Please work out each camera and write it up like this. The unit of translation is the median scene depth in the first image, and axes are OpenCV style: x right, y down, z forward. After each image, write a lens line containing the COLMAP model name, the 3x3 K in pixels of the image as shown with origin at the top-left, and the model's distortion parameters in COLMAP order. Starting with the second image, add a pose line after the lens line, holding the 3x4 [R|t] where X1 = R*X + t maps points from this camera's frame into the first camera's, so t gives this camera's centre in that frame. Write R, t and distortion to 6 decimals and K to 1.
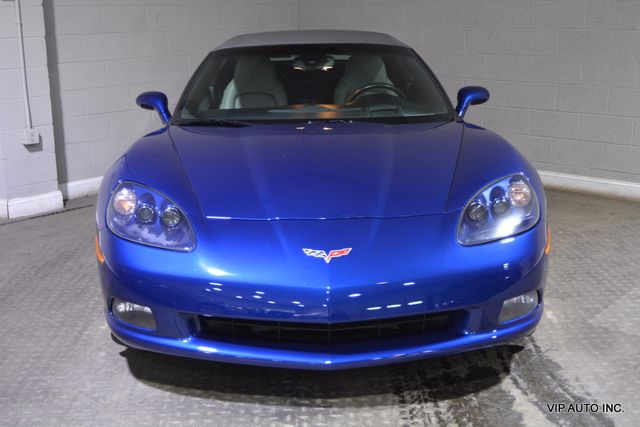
lens RADIAL K [[782.0, 0, 320.0], [0, 782.0, 213.5], [0, 0, 1]] dist [-0.049100, -0.005904]
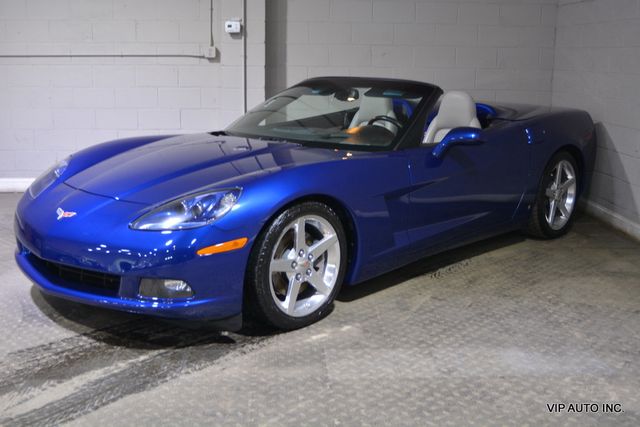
lens RADIAL K [[746.1, 0, 320.0], [0, 746.1, 213.5], [0, 0, 1]] dist [-0.055889, -0.007987]
pose [[0.699044, 0.165921, -0.695563, 0.928703], [-0.197664, 0.979644, 0.035032, -0.064164], [0.687216, 0.112998, 0.717611, 0.255202]]
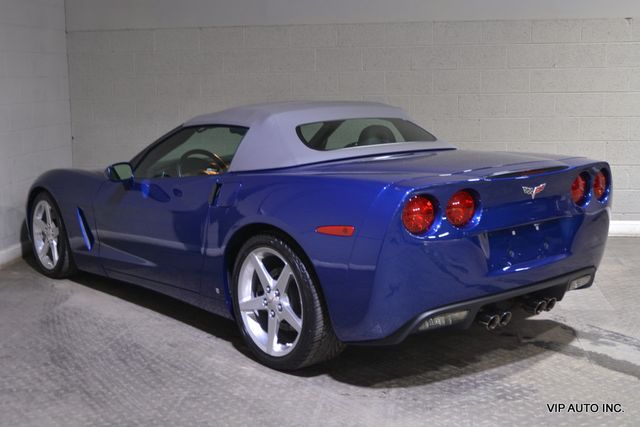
lens RADIAL K [[886.3, 0, 320.0], [0, 886.3, 213.5], [0, 0, 1]] dist [-0.039634, -0.034326]
pose [[0.825103, -0.091504, 0.557523, -0.769364], [0.149756, 0.986922, -0.059652, 0.005940], [-0.544773, 0.132711, 0.828016, -0.040693]]
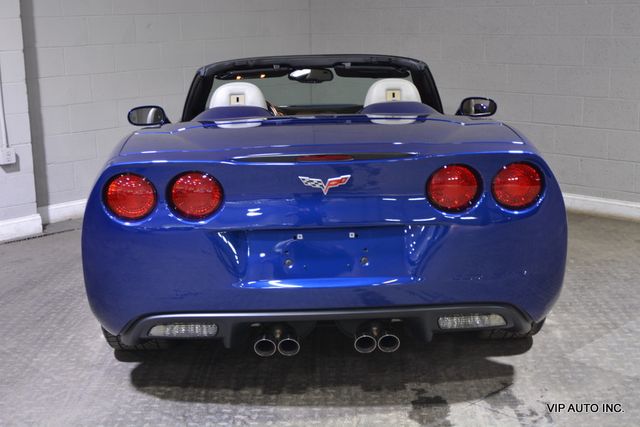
lens RADIAL K [[912.9, 0, 320.0], [0, 912.9, 213.5], [0, 0, 1]] dist [-0.038110, -0.008219]
pose [[0.997546, 0.002962, -0.069951, 0.120692], [-0.005273, 0.999445, -0.032878, 0.006463], [0.069815, 0.033166, 0.997008, -0.099392]]
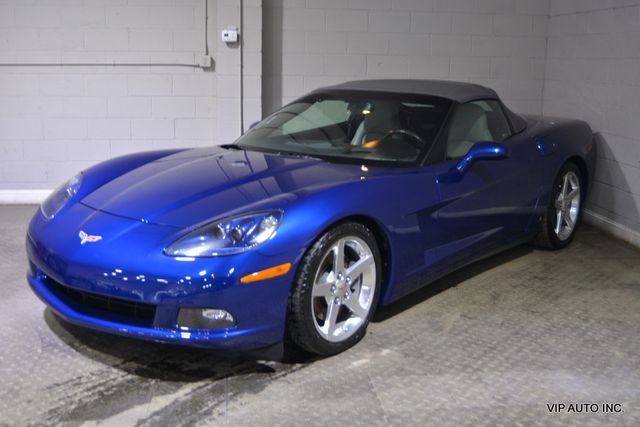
lens RADIAL K [[723.5, 0, 320.0], [0, 723.5, 213.5], [0, 0, 1]] dist [-0.061245, 0.000850]
pose [[0.741436, 0.160164, -0.651629, 0.803444], [-0.190358, 0.981406, 0.024626, -0.069209], [0.643456, 0.105784, 0.758138, 0.229849]]
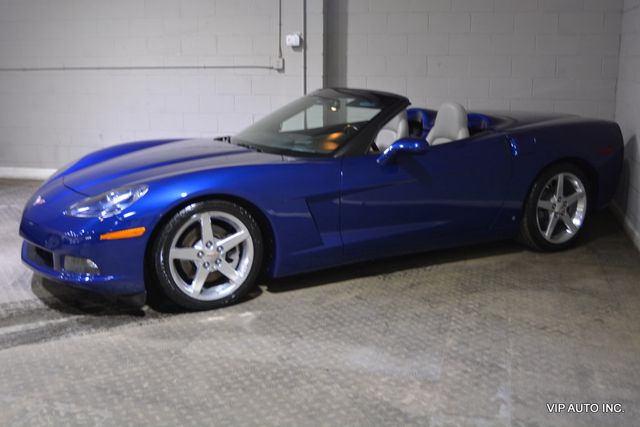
lens RADIAL K [[735.2, 0, 320.0], [0, 735.2, 213.5], [0, 0, 1]] dist [-0.066653, 0.019475]
pose [[0.450061, 0.194858, -0.871479, 1.264228], [-0.229108, 0.968433, 0.098218, -0.165787], [0.863108, 0.155459, 0.480497, 0.553550]]
